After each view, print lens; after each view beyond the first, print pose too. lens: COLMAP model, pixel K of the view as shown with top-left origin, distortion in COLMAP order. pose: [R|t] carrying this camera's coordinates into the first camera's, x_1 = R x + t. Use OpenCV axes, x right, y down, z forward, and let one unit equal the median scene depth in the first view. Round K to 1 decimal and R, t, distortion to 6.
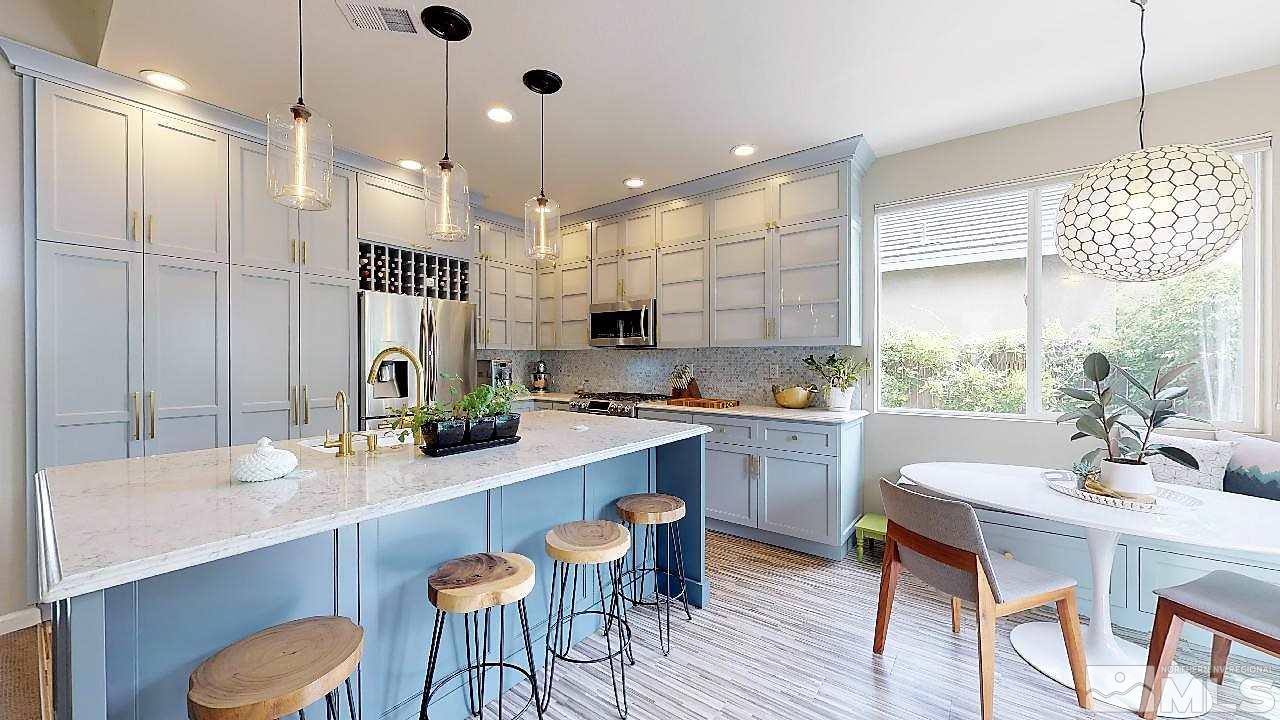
lens RADIAL K [[463.7, 0, 646.3], [0, 463.7, 357.4], [0, 0, 1]] dist [0.001140, 0.000086]
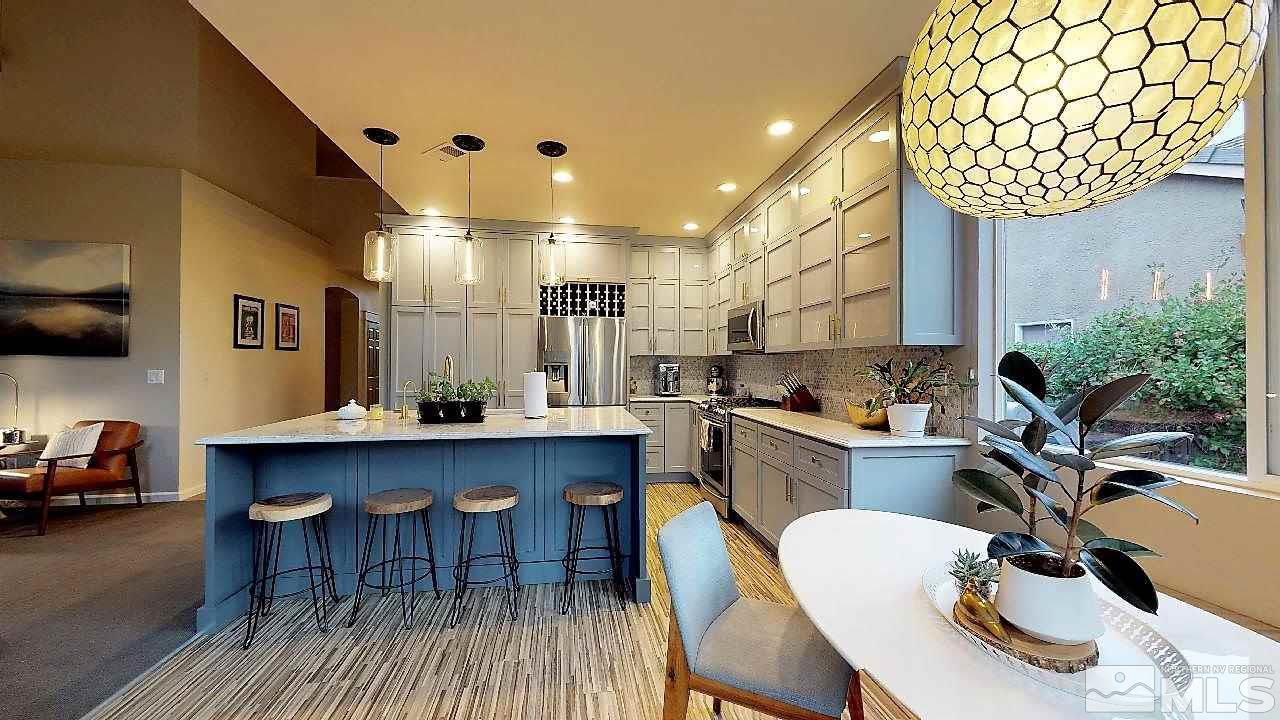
lens RADIAL K [[463.7, 0, 649.0], [0, 463.7, 364.1], [0, 0, 1]] dist [0.001140, 0.000086]
pose [[0.729111, 0.001670, -0.684394, 0.546541], [-0.000719, 0.999998, 0.001674, 0.001452], [0.684395, -0.000729, 0.729111, 0.163892]]
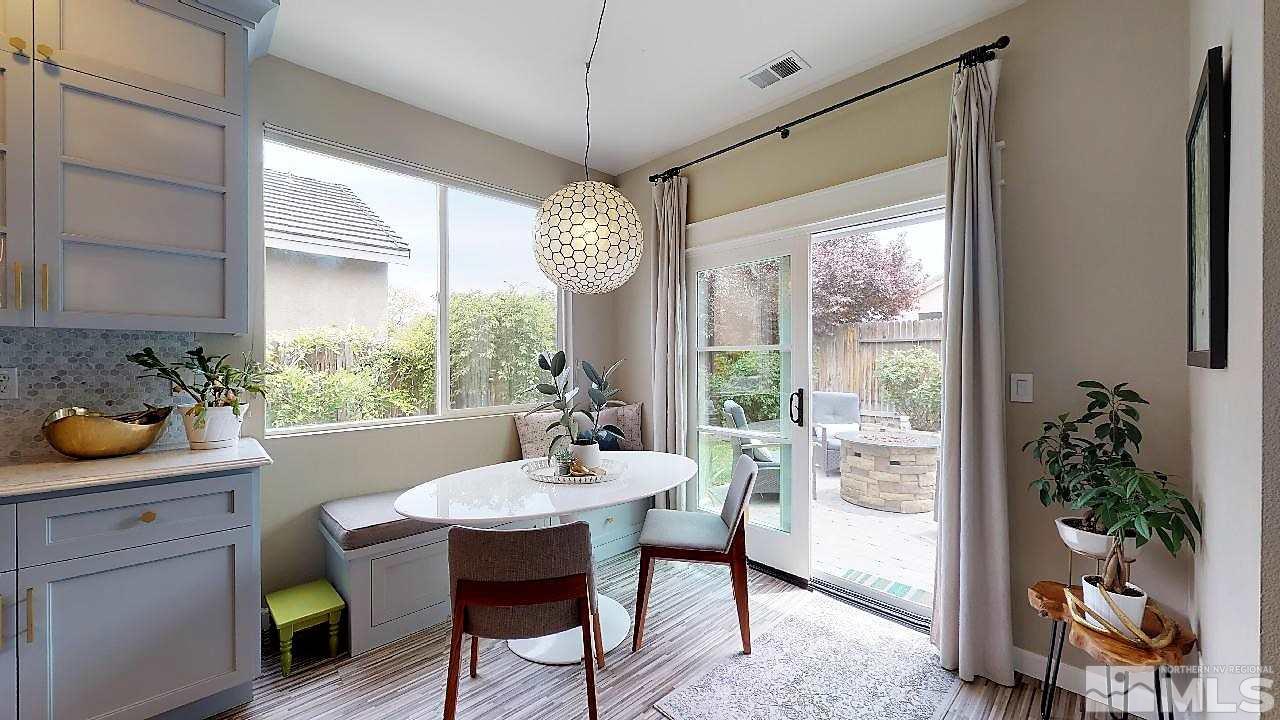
lens RADIAL K [[463.7, 0, 633.0], [0, 463.7, 360.1], [0, 0, 1]] dist [0.001140, 0.000086]
pose [[0.176912, -0.003171, 0.984222, -0.057920], [-0.002156, 0.999991, 0.003609, 0.004652], [-0.984224, -0.002761, 0.176903, 0.336278]]
